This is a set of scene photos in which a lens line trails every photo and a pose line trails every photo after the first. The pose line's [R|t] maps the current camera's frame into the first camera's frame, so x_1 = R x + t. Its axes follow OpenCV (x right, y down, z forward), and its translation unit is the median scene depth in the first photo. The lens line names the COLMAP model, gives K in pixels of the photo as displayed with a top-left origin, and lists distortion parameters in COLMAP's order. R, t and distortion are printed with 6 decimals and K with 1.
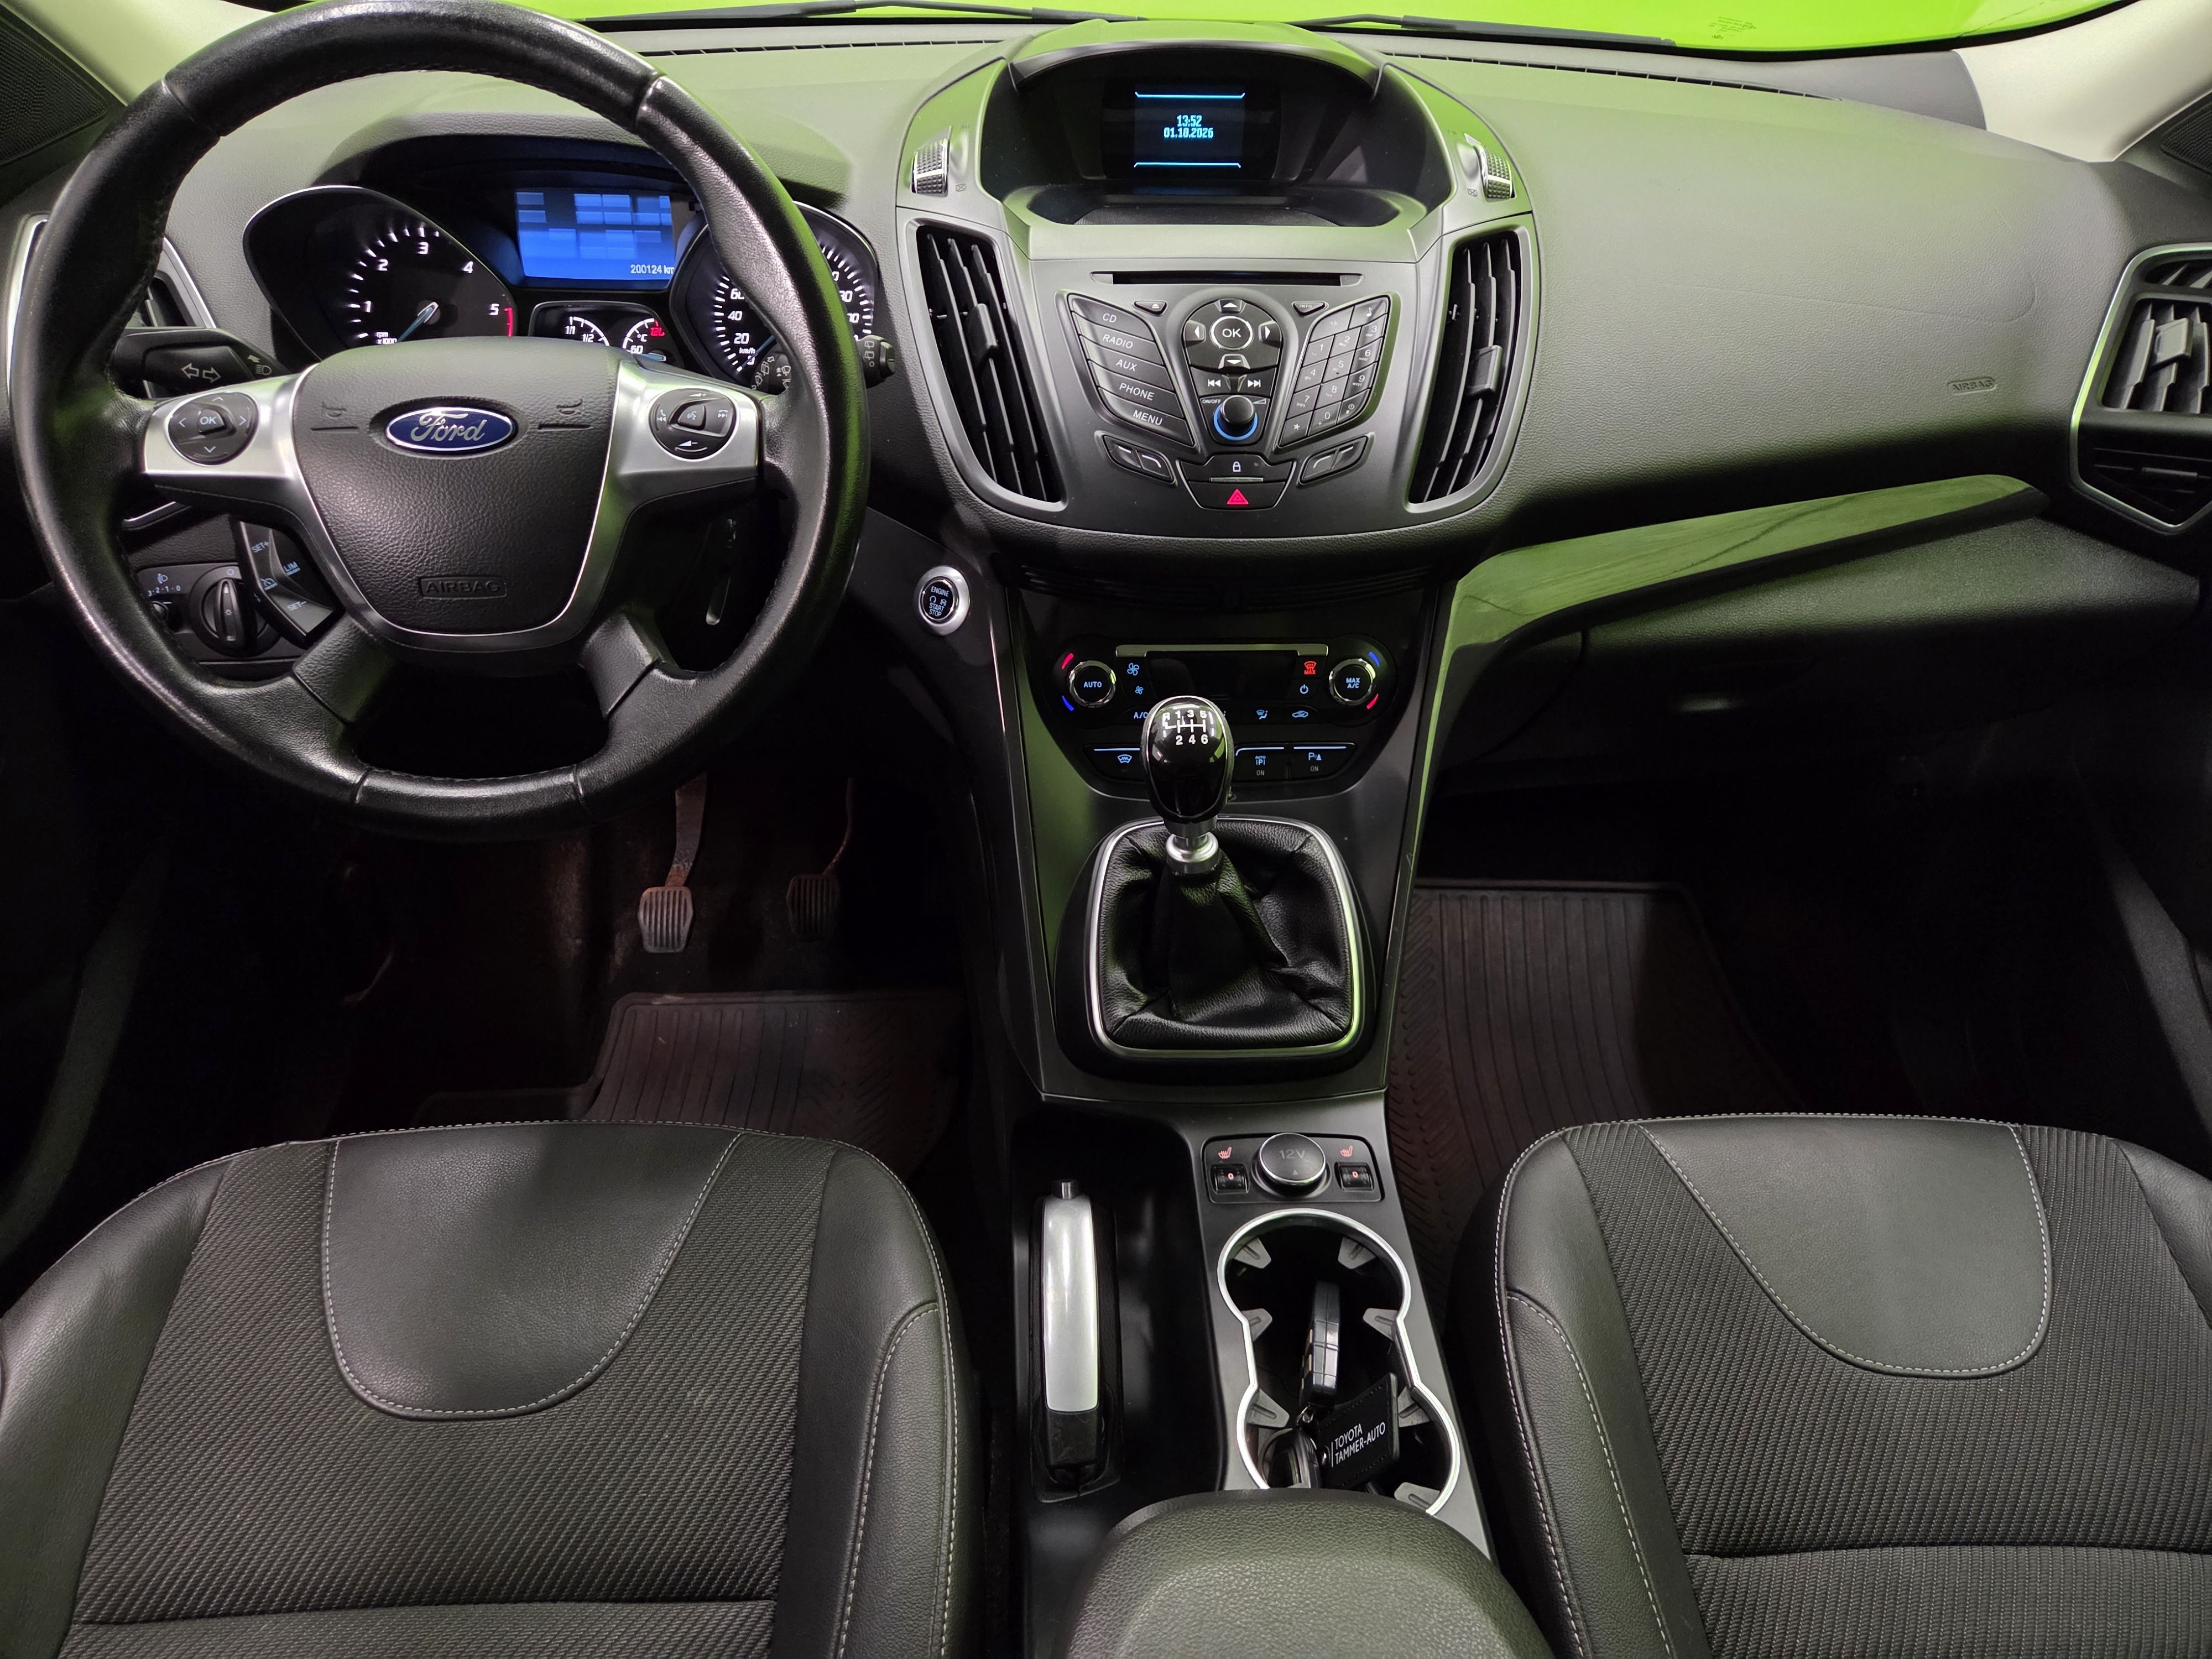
lens RADIAL K [[1487.0, 0, 1107.8], [0, 1487.0, 833.7], [0, 0, 1]] dist [0.012484, -0.002077]
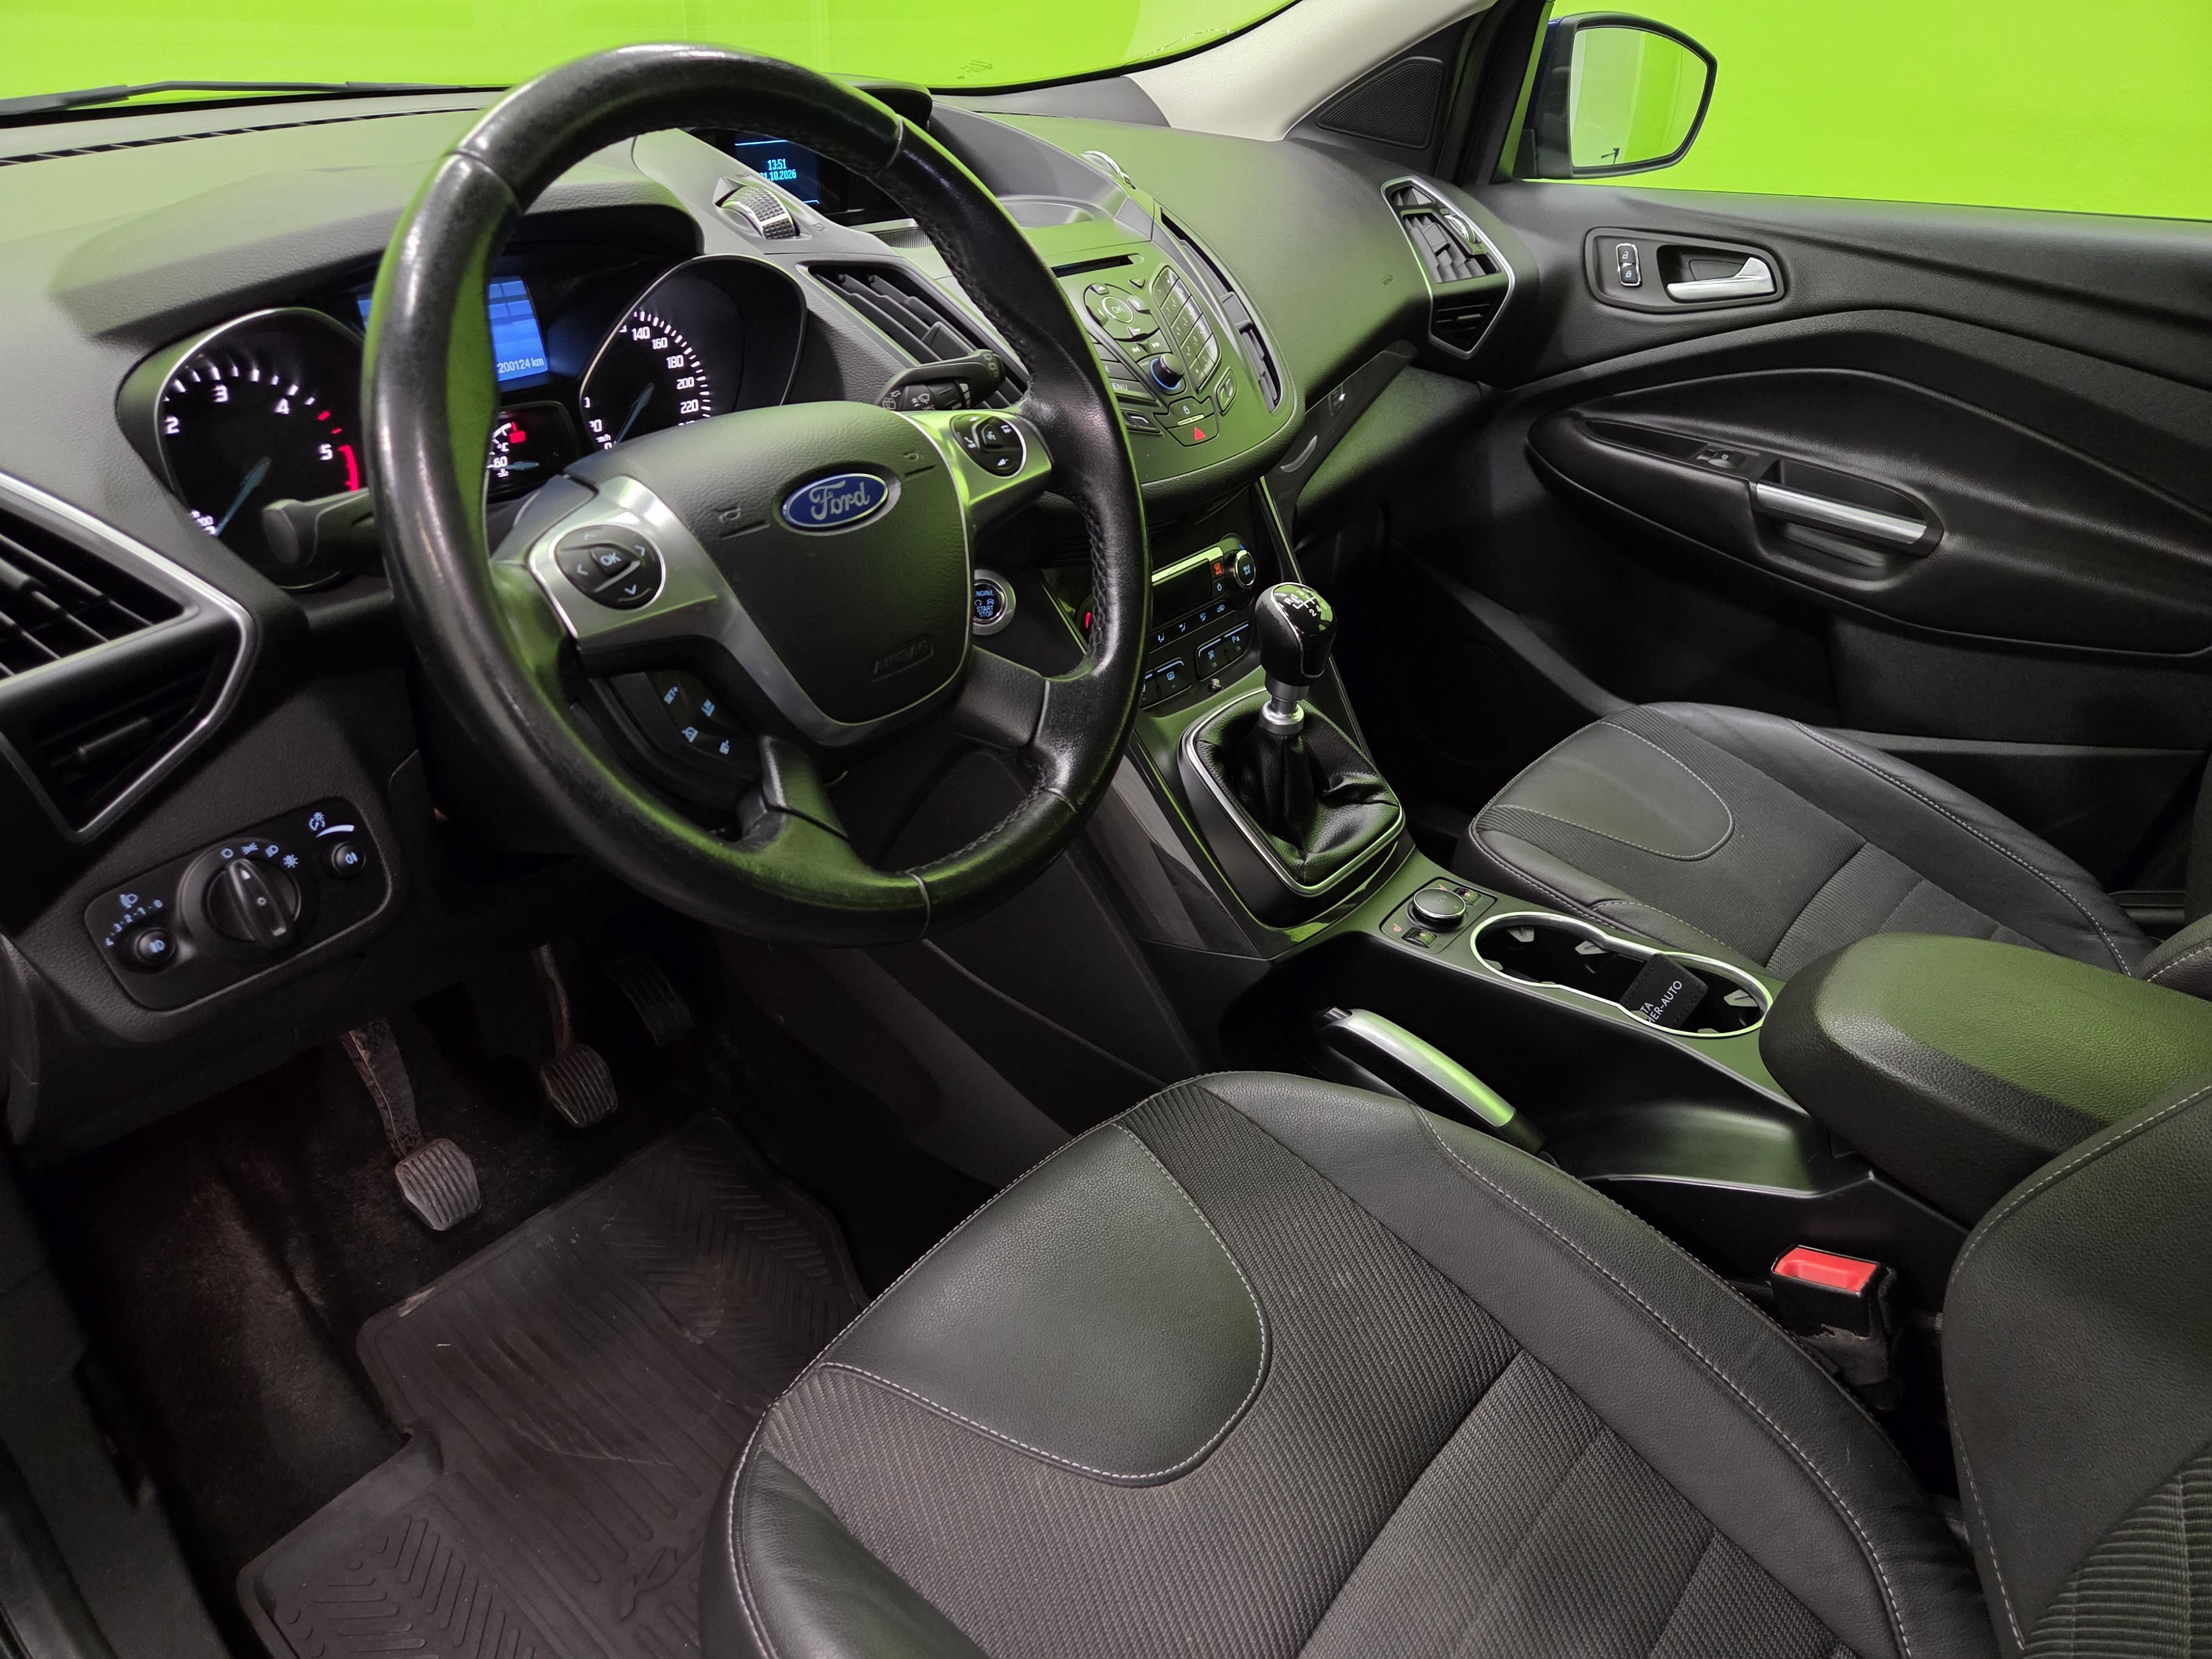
lens RADIAL K [[1487.0, 0, 1108.7], [0, 1487.0, 824.7], [0, 0, 1]] dist [0.012484, -0.002077]
pose [[0.654236, -0.378478, 0.654774, -0.733915], [0.410897, 0.904727, 0.112398, -0.087911], [-0.634932, 0.195510, 0.747420, 0.173522]]
